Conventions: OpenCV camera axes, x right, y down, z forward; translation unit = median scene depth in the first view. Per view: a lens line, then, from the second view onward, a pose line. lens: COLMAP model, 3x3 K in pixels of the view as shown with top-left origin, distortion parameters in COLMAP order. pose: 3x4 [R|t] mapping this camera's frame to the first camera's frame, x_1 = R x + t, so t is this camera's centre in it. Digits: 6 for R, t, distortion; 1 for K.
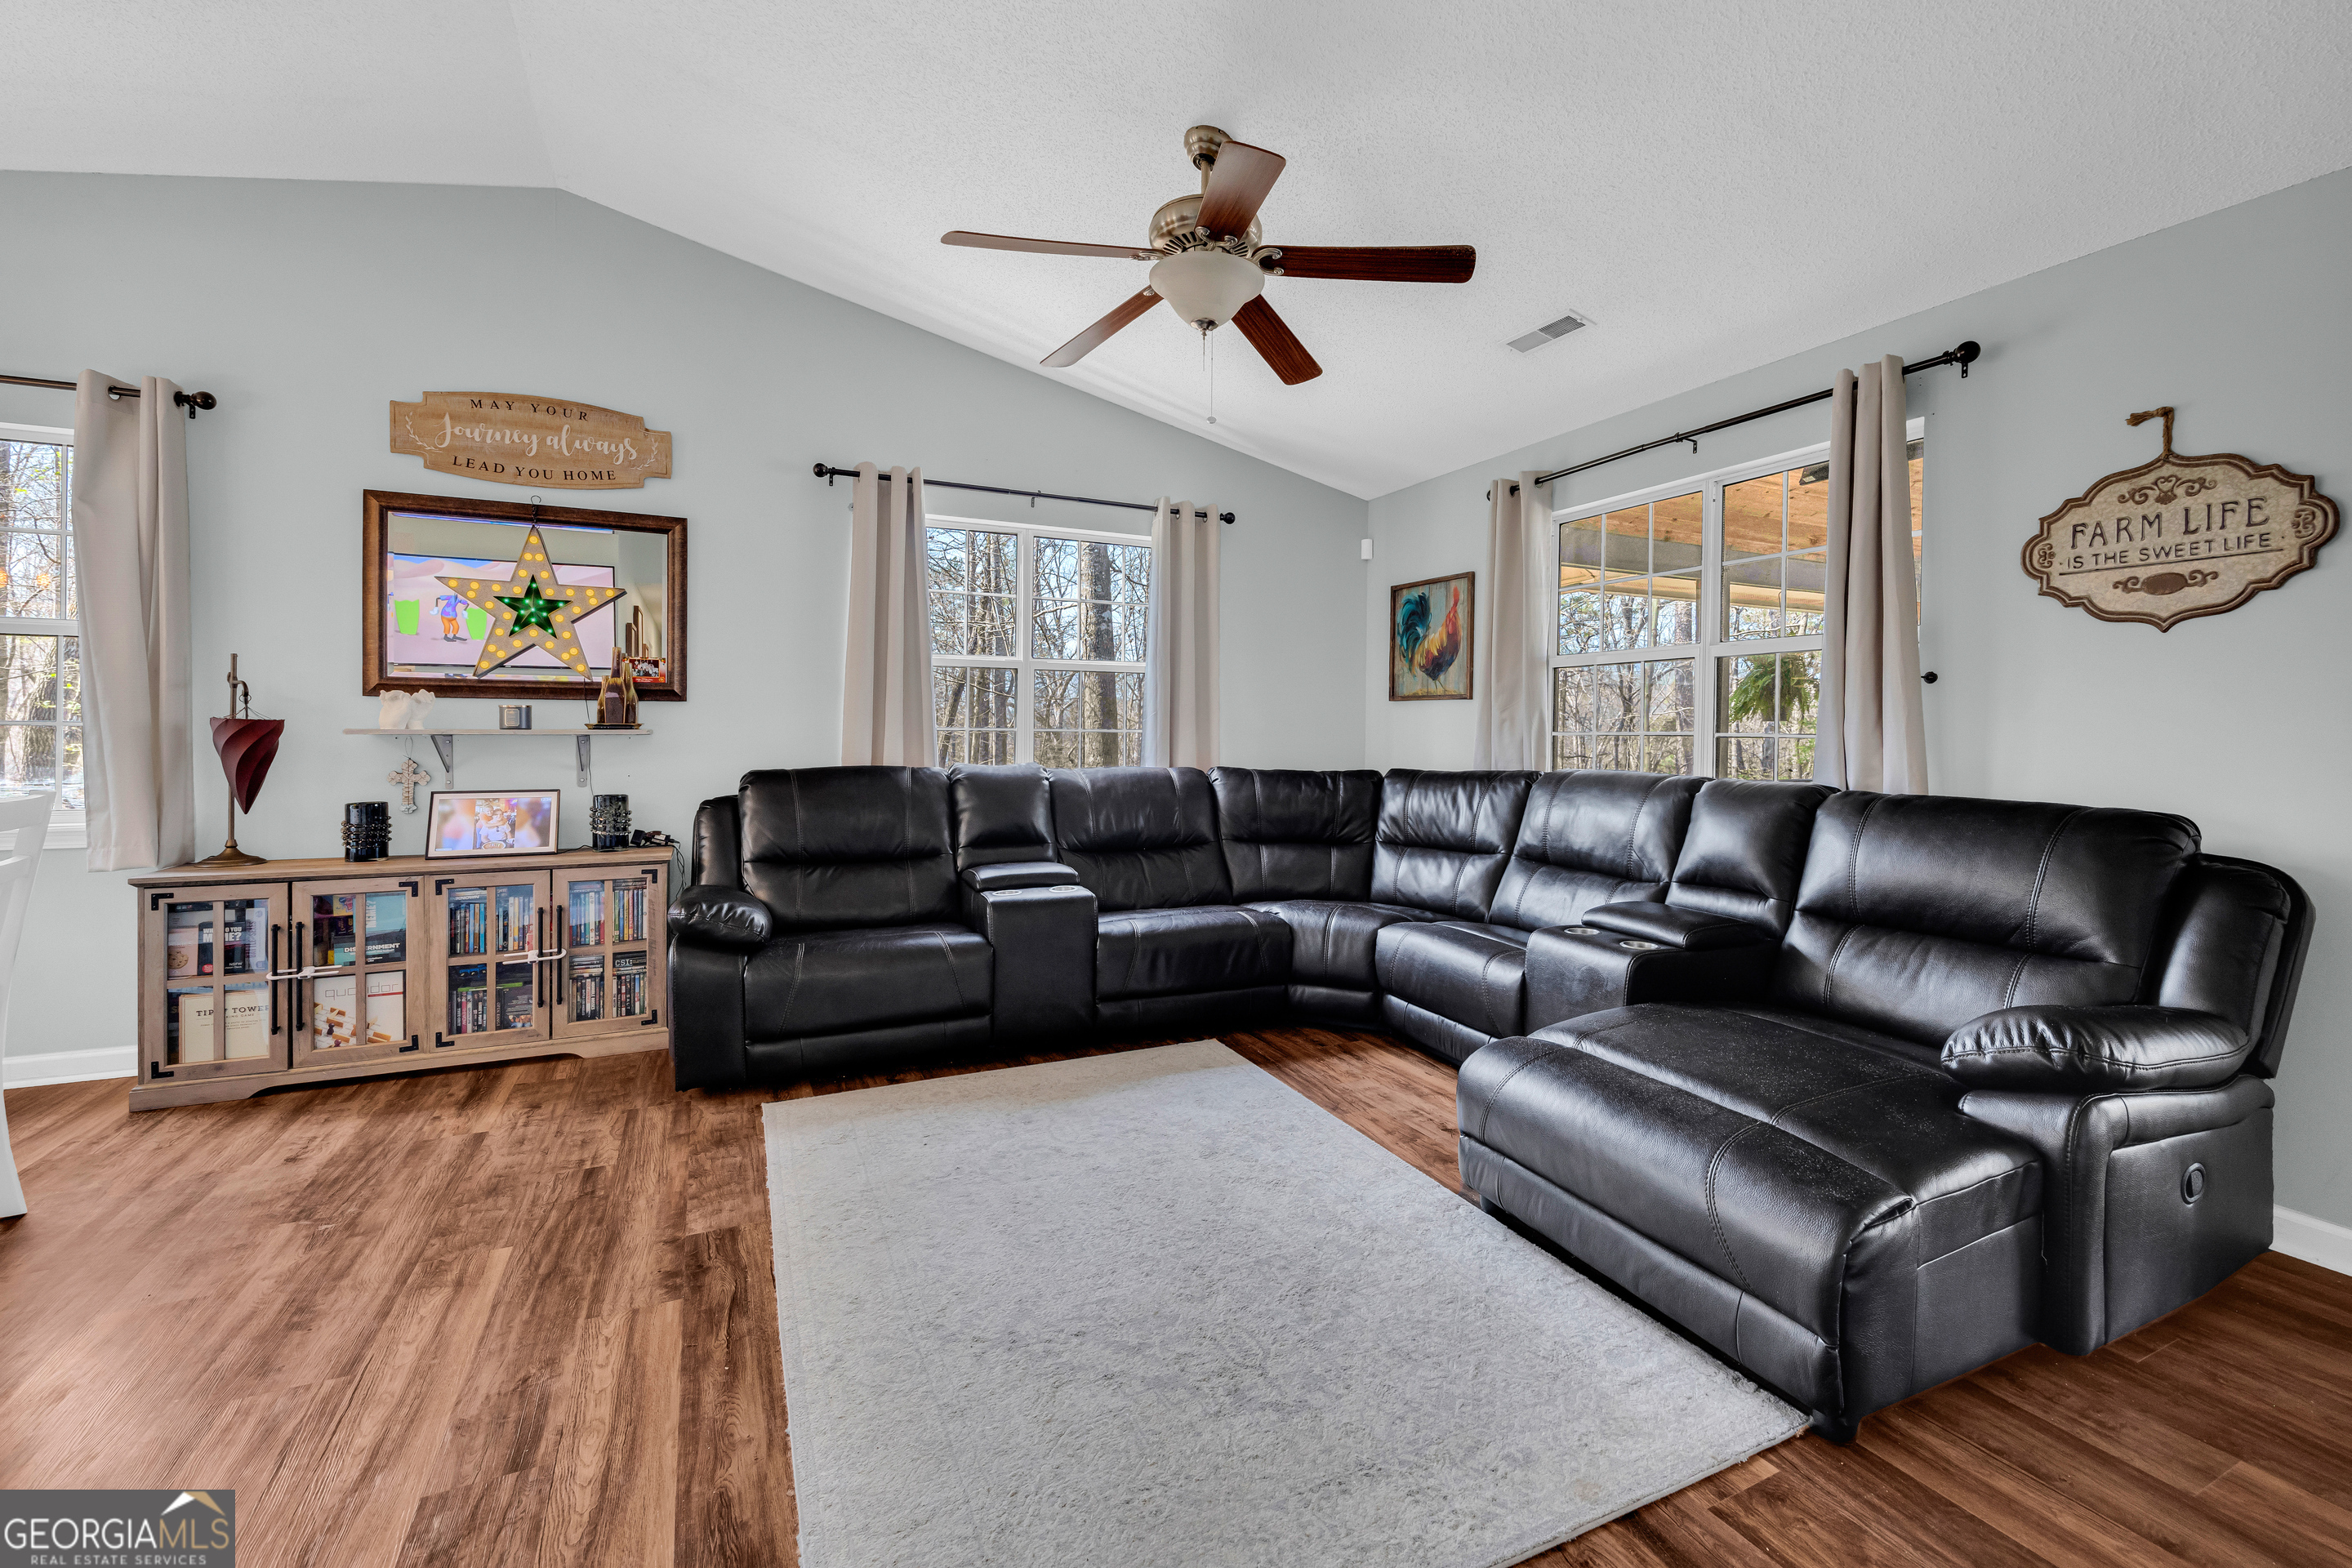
lens RADIAL K [[1003.3, 0, 1212.1], [0, 1003.3, 730.9], [0, 0, 1]] dist [0.000563, -0.000112]
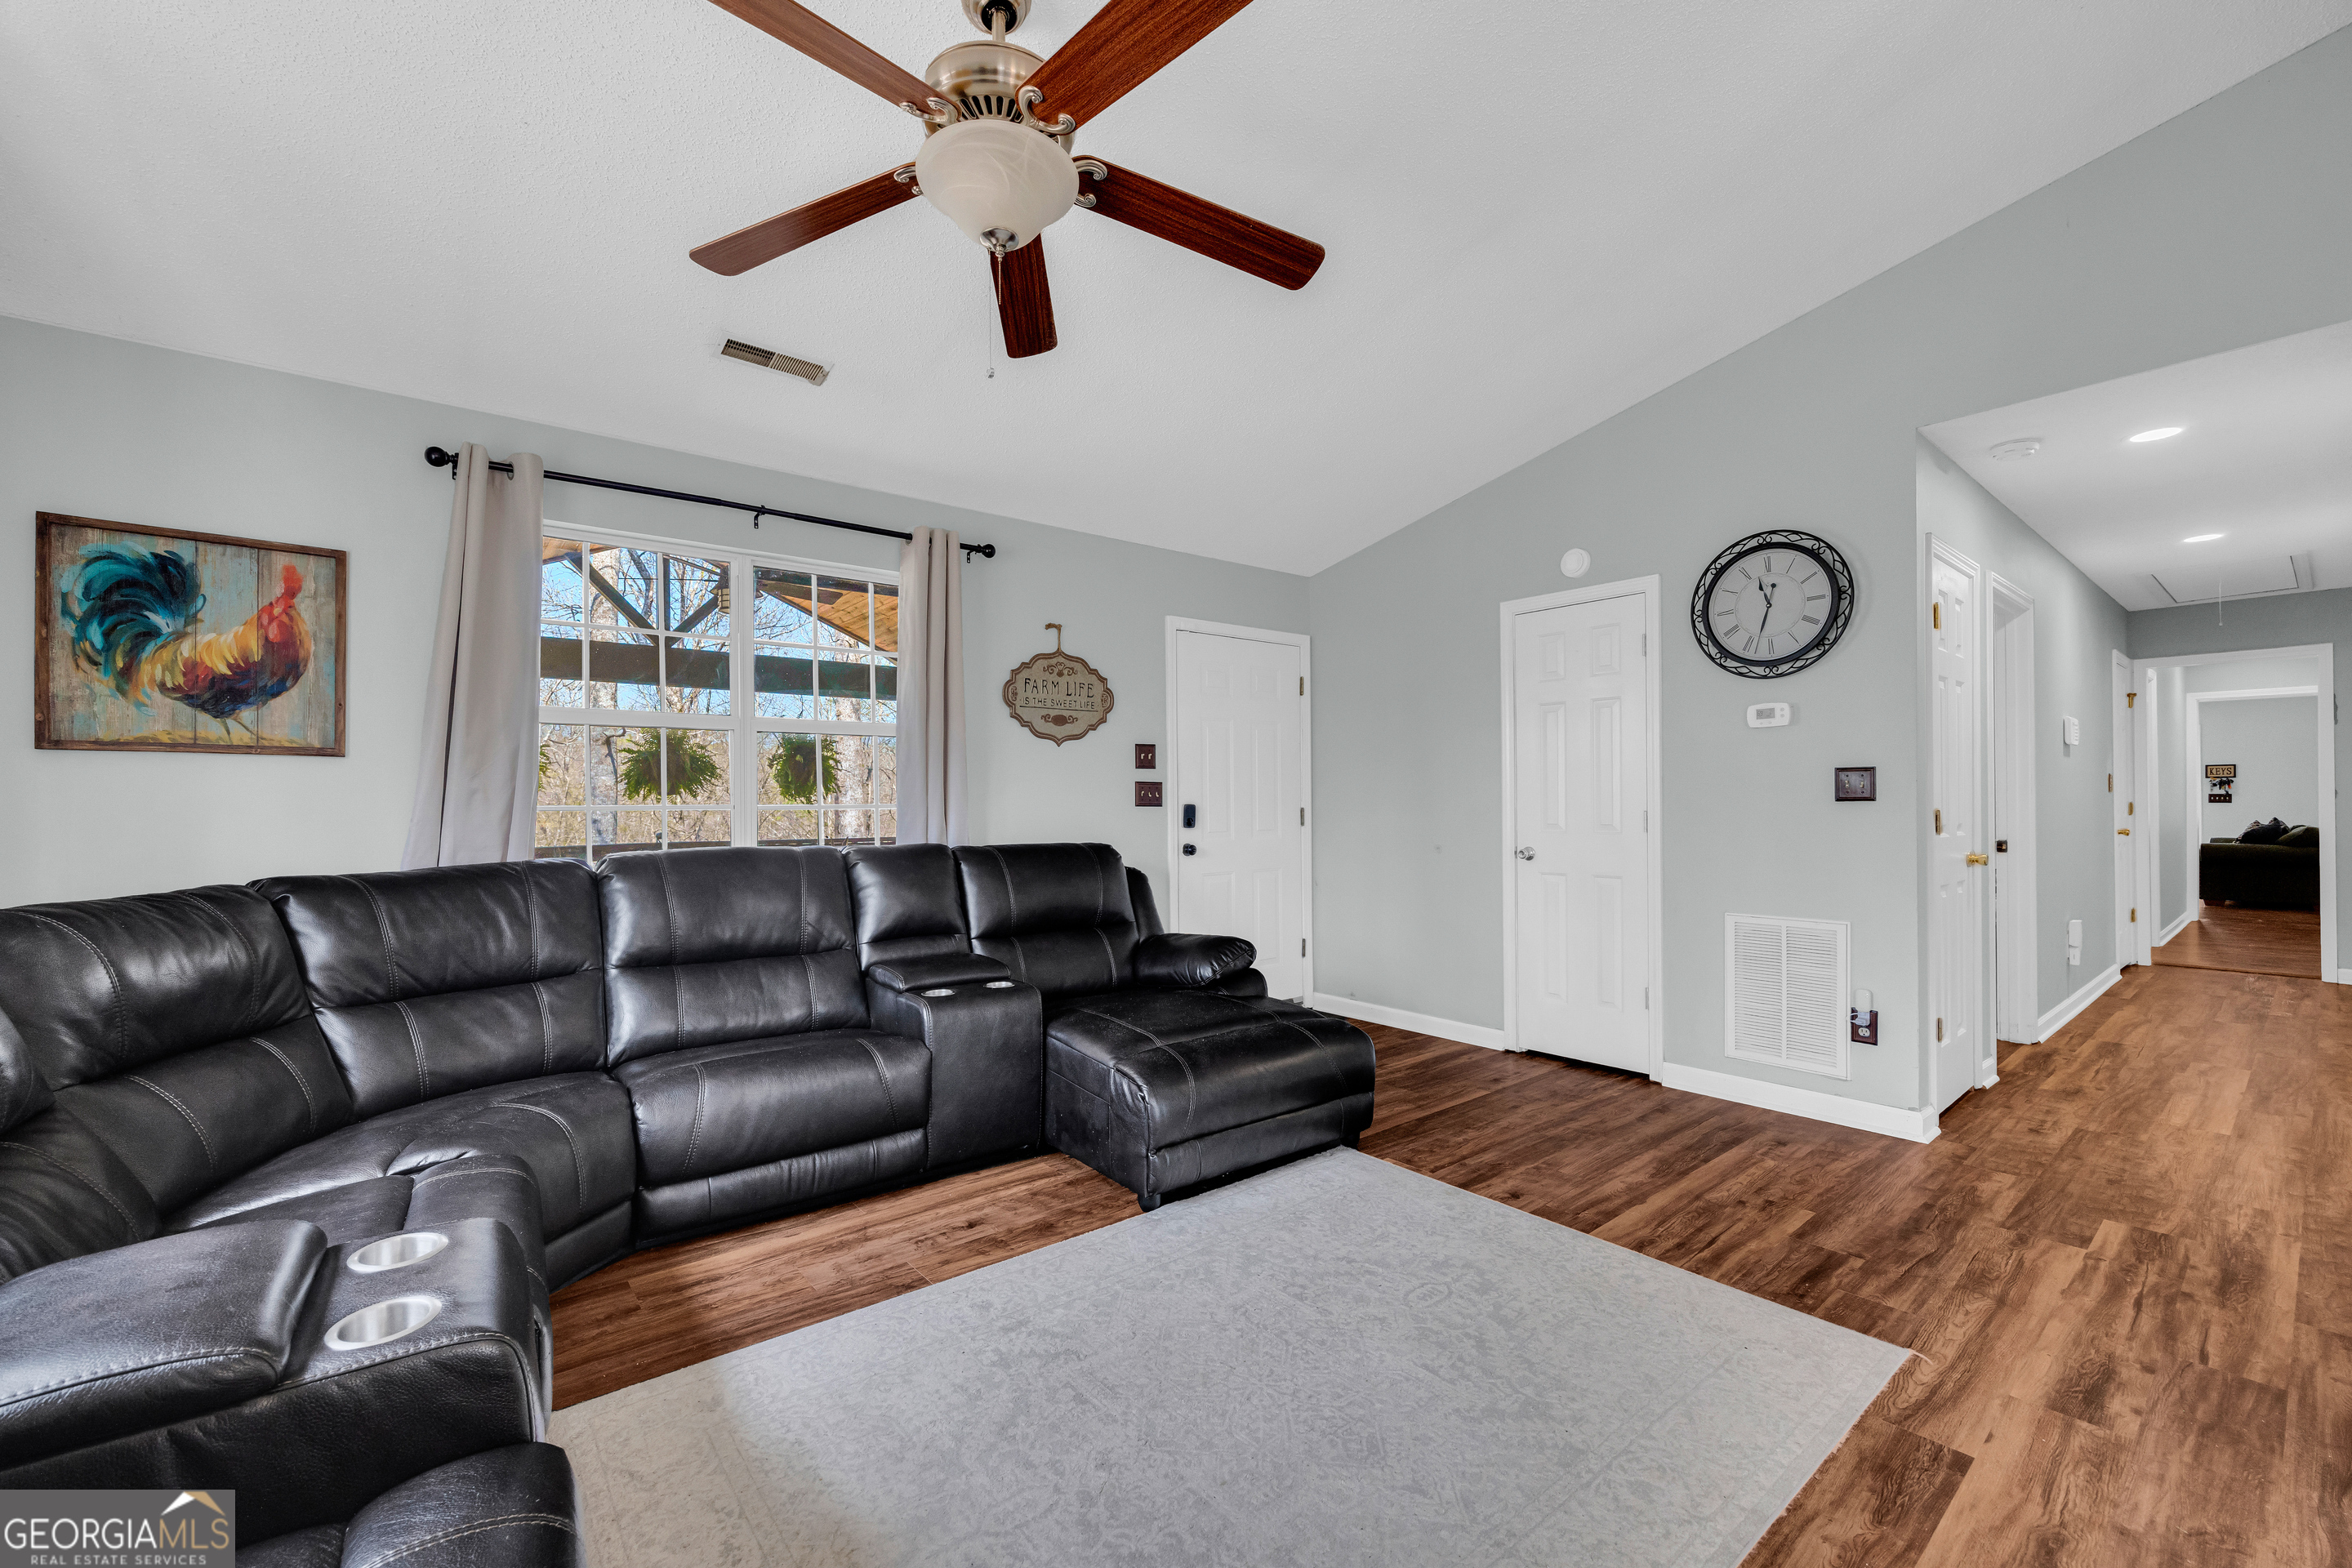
lens RADIAL K [[930.6, 0, 1187.2], [0, 930.6, 797.6], [0, 0, 1]] dist [-0.000587, -0.000107]
pose [[-0.212521, 0.001717, 0.977155, -0.662217], [0.008763, 0.999962, 0.000149, -0.002844], [-0.977117, 0.008594, -0.212528, 0.981116]]
